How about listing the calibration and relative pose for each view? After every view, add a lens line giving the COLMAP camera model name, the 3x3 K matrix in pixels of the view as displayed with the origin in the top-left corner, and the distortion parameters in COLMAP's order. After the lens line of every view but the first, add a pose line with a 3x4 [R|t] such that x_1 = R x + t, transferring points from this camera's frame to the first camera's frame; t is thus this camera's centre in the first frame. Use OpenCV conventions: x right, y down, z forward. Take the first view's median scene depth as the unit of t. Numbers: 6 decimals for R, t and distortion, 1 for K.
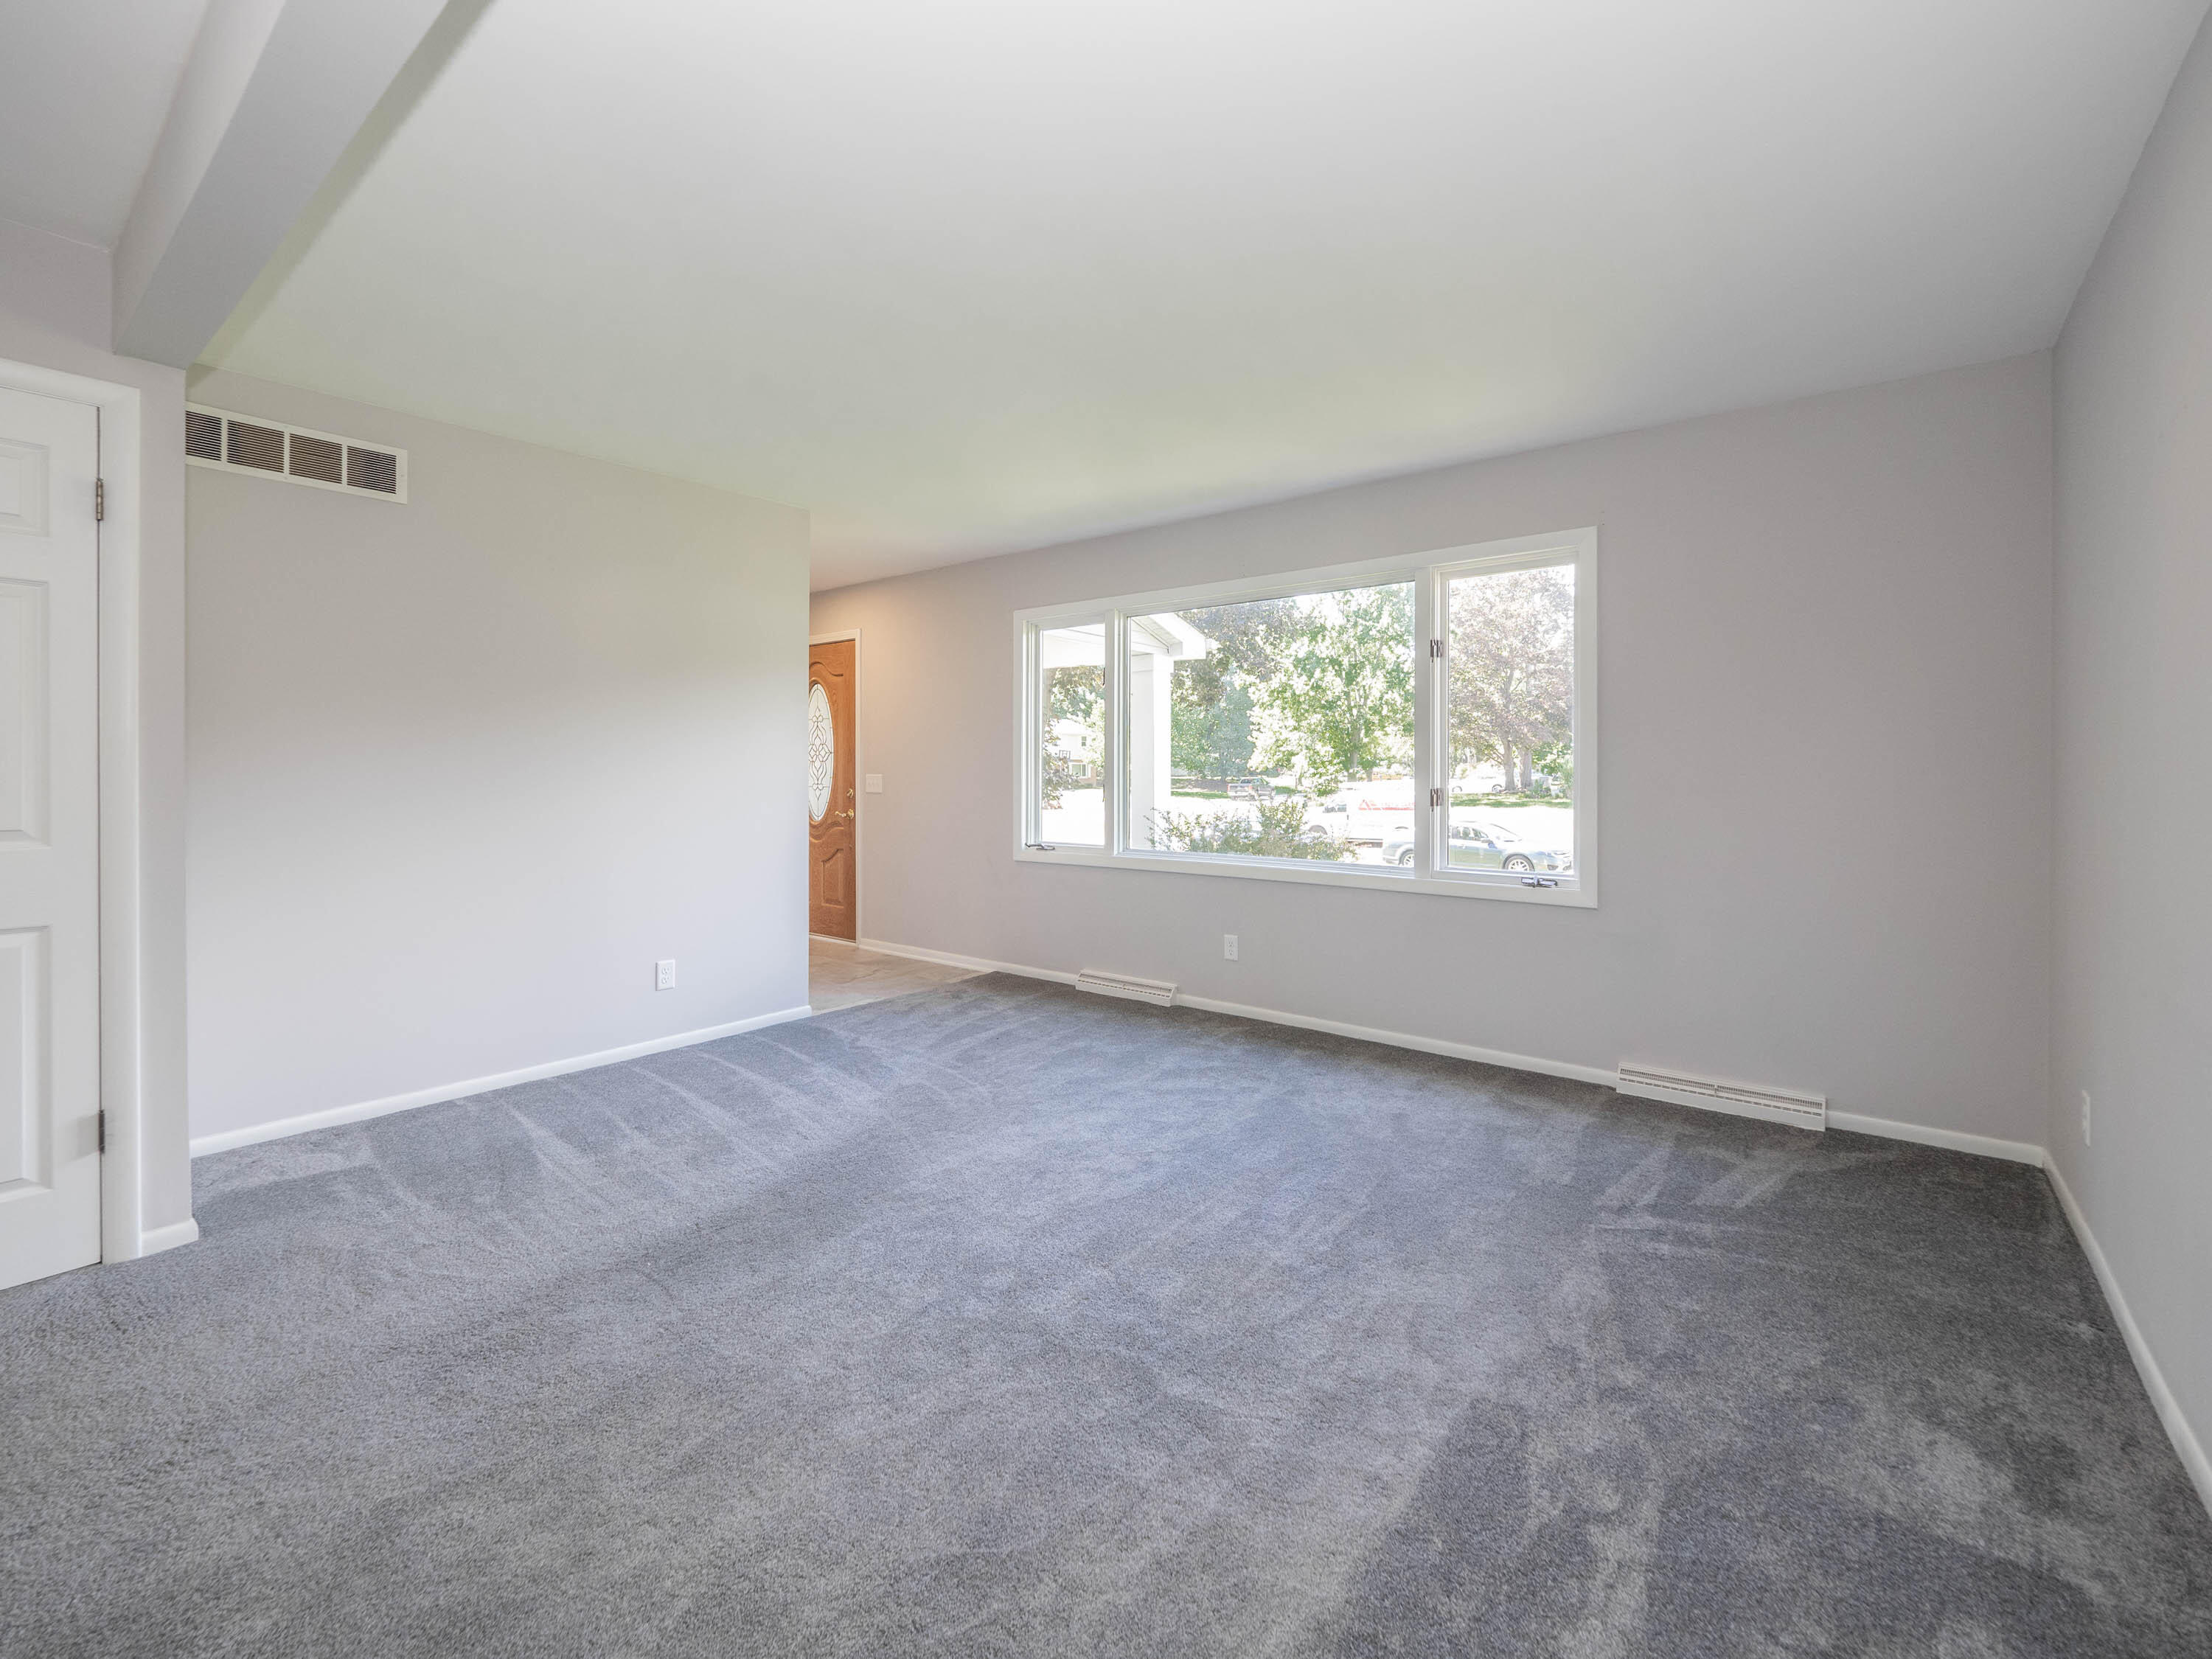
lens RADIAL K [[889.9, 0, 1106.8], [0, 889.9, 772.6], [0, 0, 1]] dist [0.000090, -0.000589]
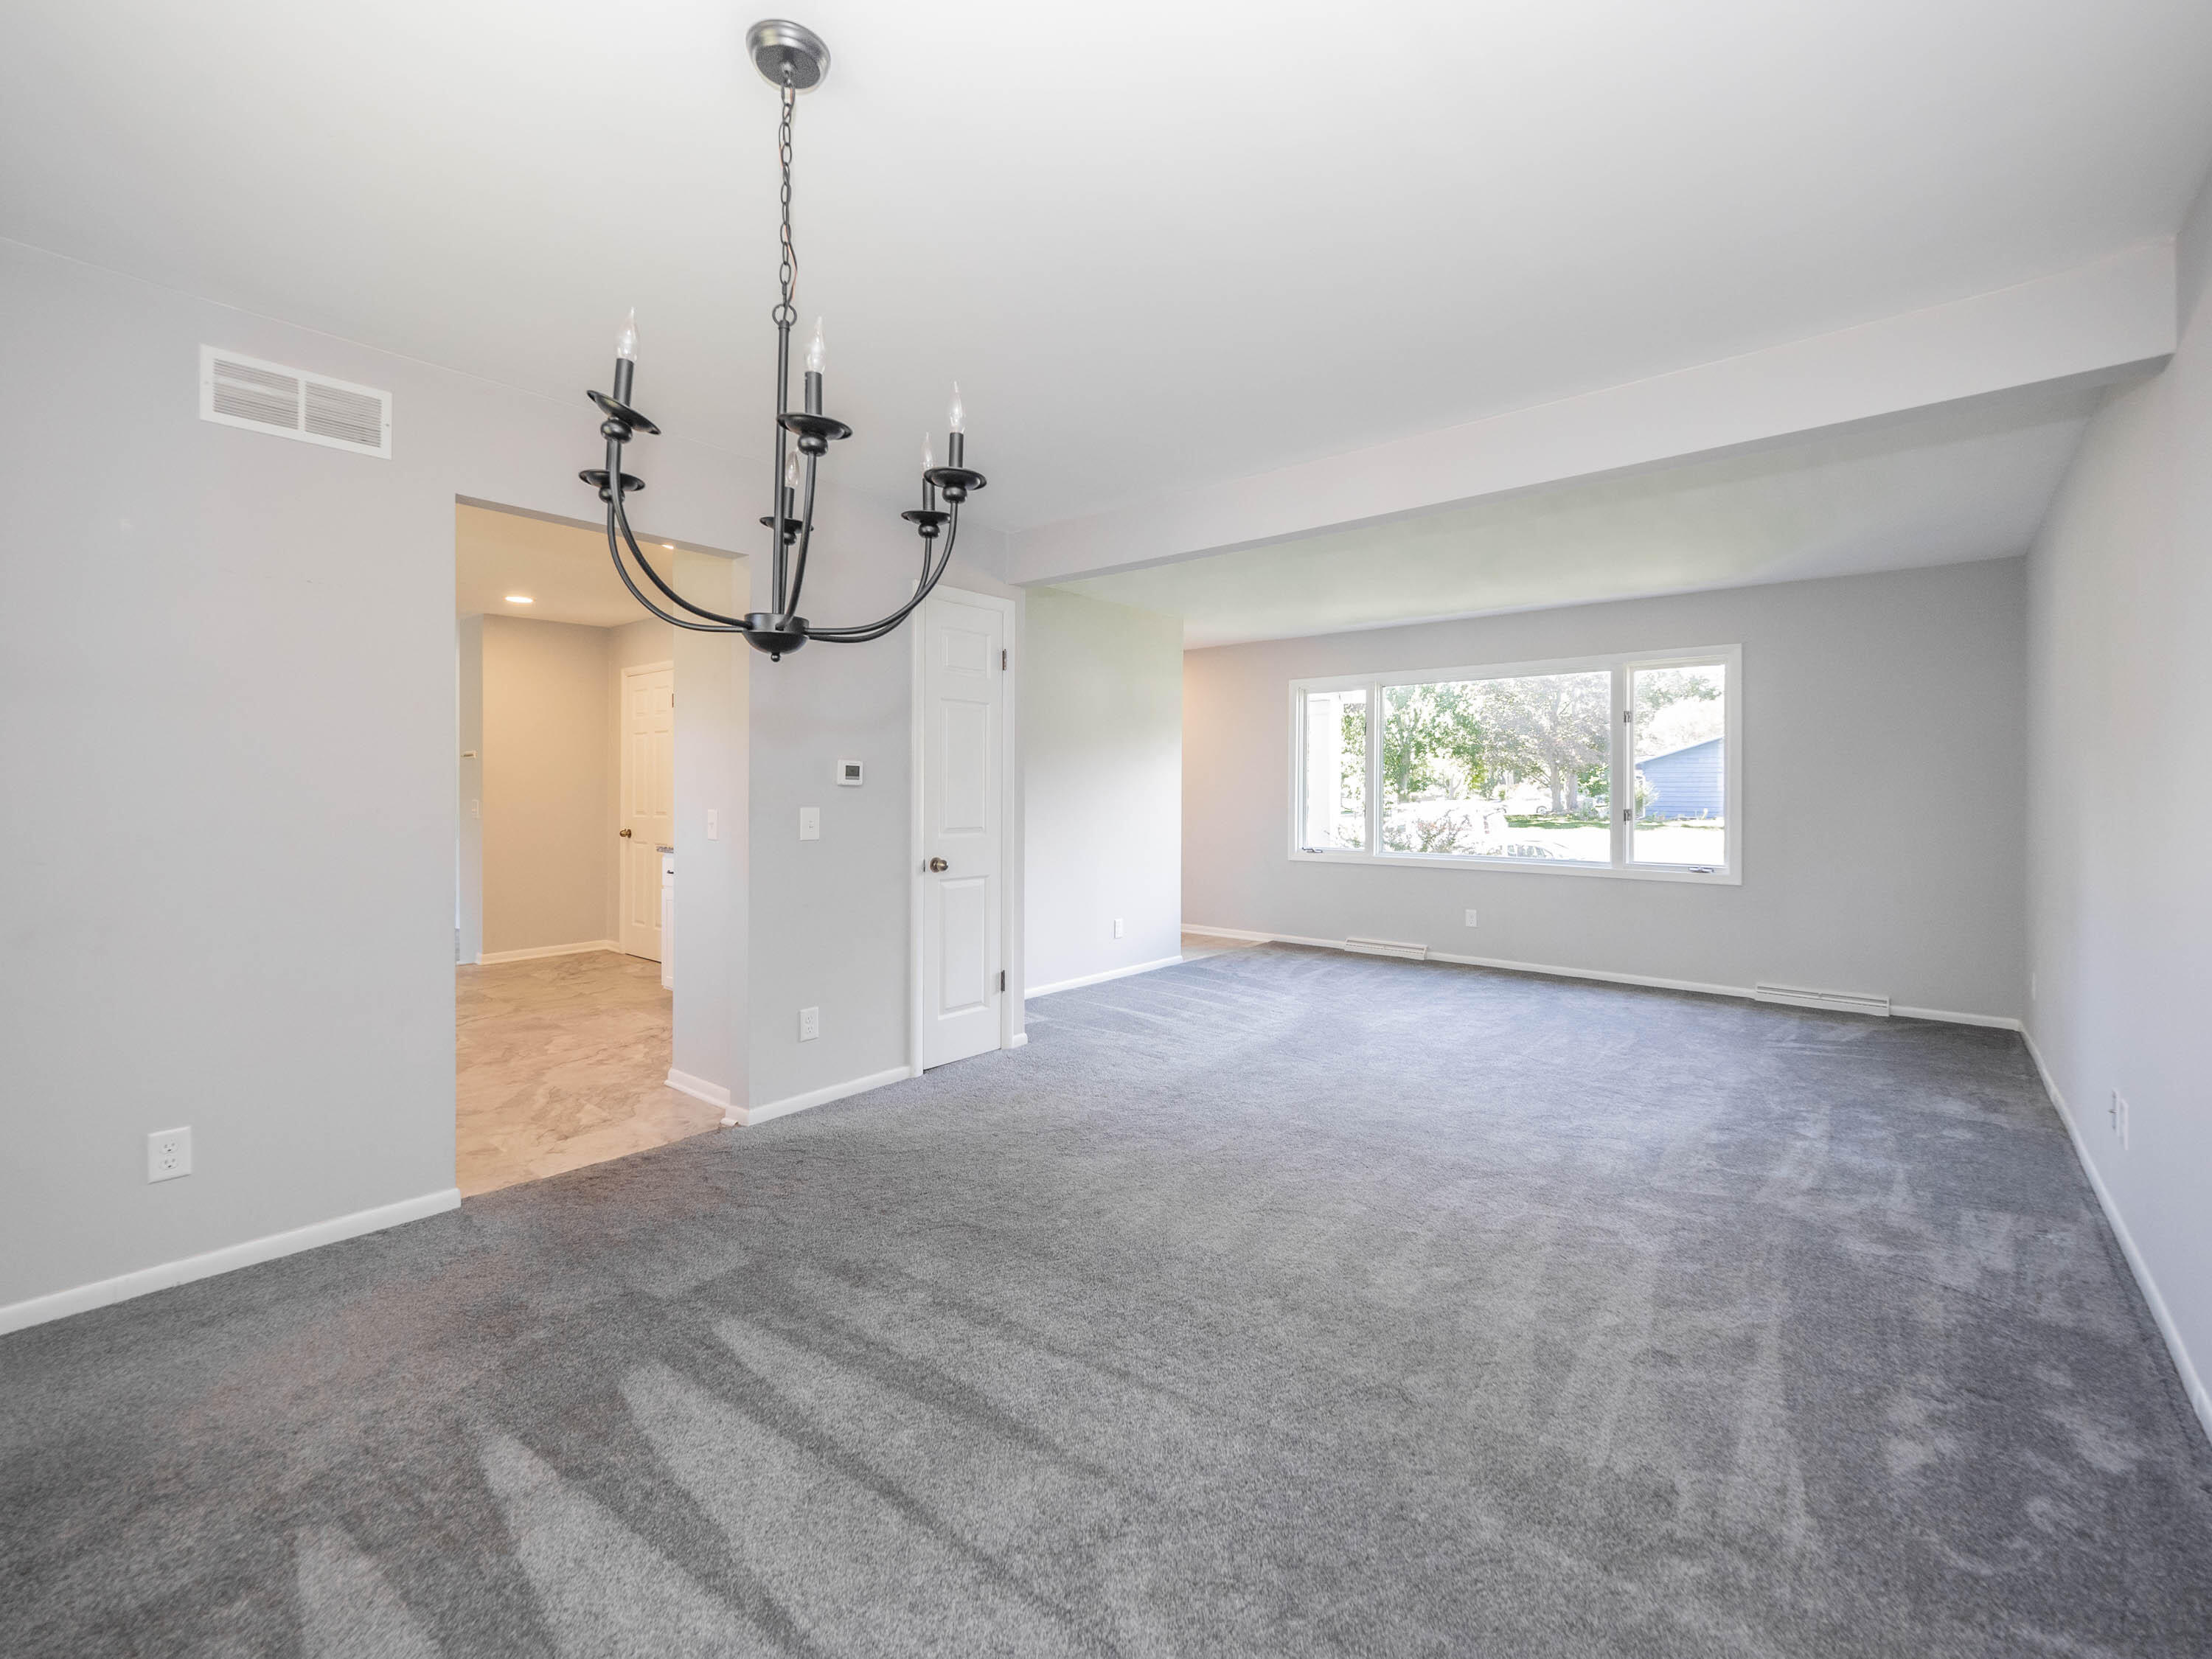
lens RADIAL K [[977.0, 0, 1048.2], [0, 977.0, 786.0], [0, 0, 1]] dist [-0.002966, -0.000579]
pose [[0.999811, 0.004267, -0.018946, -0.115541], [-0.004365, 0.999977, -0.005099, -0.001885], [0.018924, 0.005181, 0.999808, -0.134662]]
